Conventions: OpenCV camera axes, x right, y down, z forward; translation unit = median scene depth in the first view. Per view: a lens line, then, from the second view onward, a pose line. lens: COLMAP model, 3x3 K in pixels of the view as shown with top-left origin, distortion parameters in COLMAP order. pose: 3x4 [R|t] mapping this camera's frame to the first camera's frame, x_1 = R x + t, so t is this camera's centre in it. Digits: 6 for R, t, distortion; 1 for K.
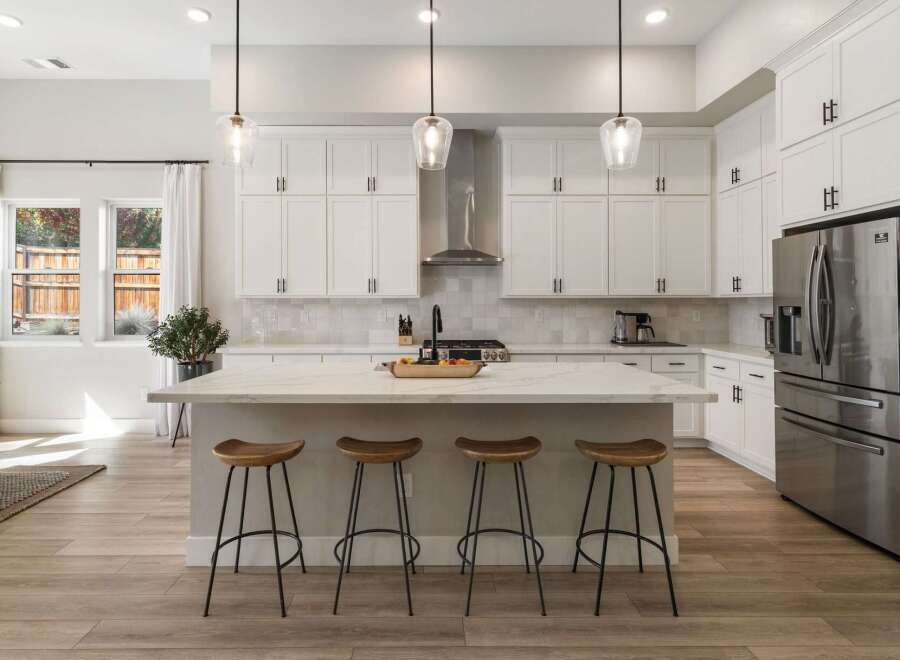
lens RADIAL K [[491.5, 0, 431.9], [0, 491.5, 303.1], [0, 0, 1]] dist [-0.000395, -0.002495]
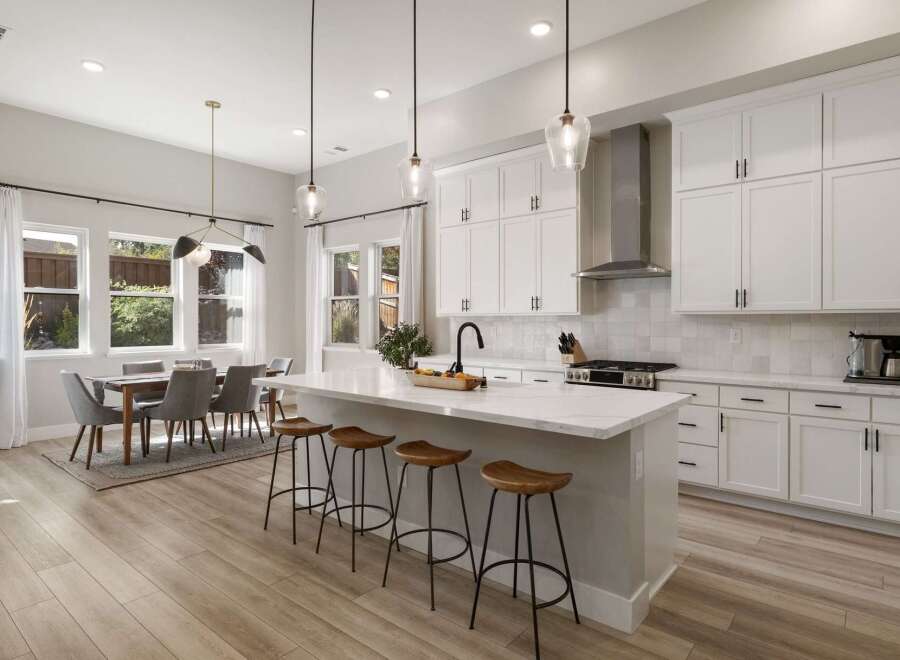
lens RADIAL K [[514.3, 0, 448.2], [0, 514.3, 324.9], [0, 0, 1]] dist [0.004372, -0.001741]
pose [[0.766331, 0.006383, -0.642414, 0.424679], [0.000300, 0.999947, 0.010292, -0.001558], [0.642446, -0.008080, 0.766288, 0.068552]]
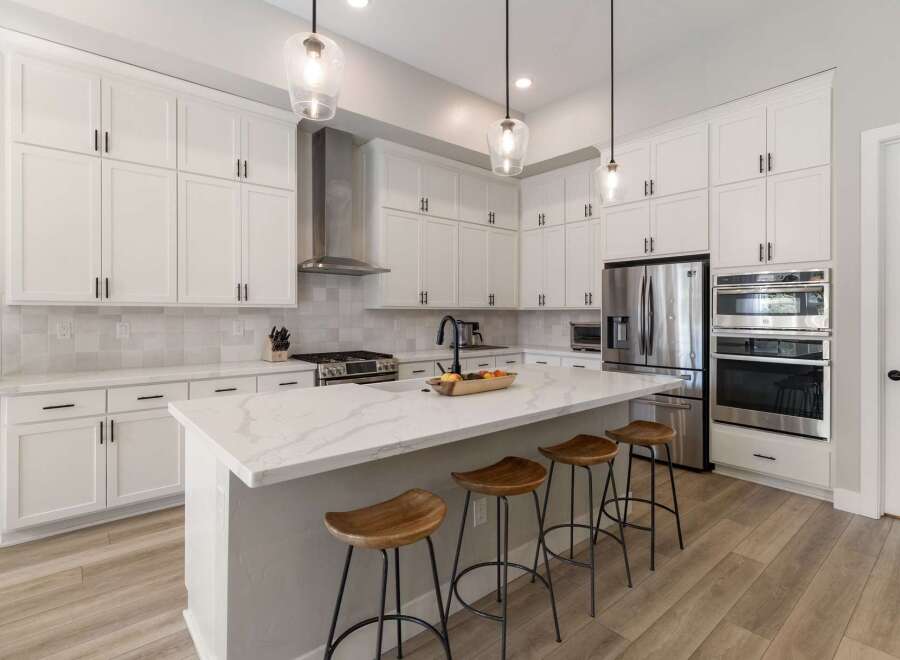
lens RADIAL K [[443.3, 0, 447.6], [0, 443.3, 315.4], [0, 0, 1]] dist [-0.008521, 0.000329]
pose [[0.769555, -0.000347, 0.638580, -0.329704], [-0.002413, 0.999991, 0.003452, 0.000104], [-0.638576, -0.004198, 0.769548, 0.210026]]
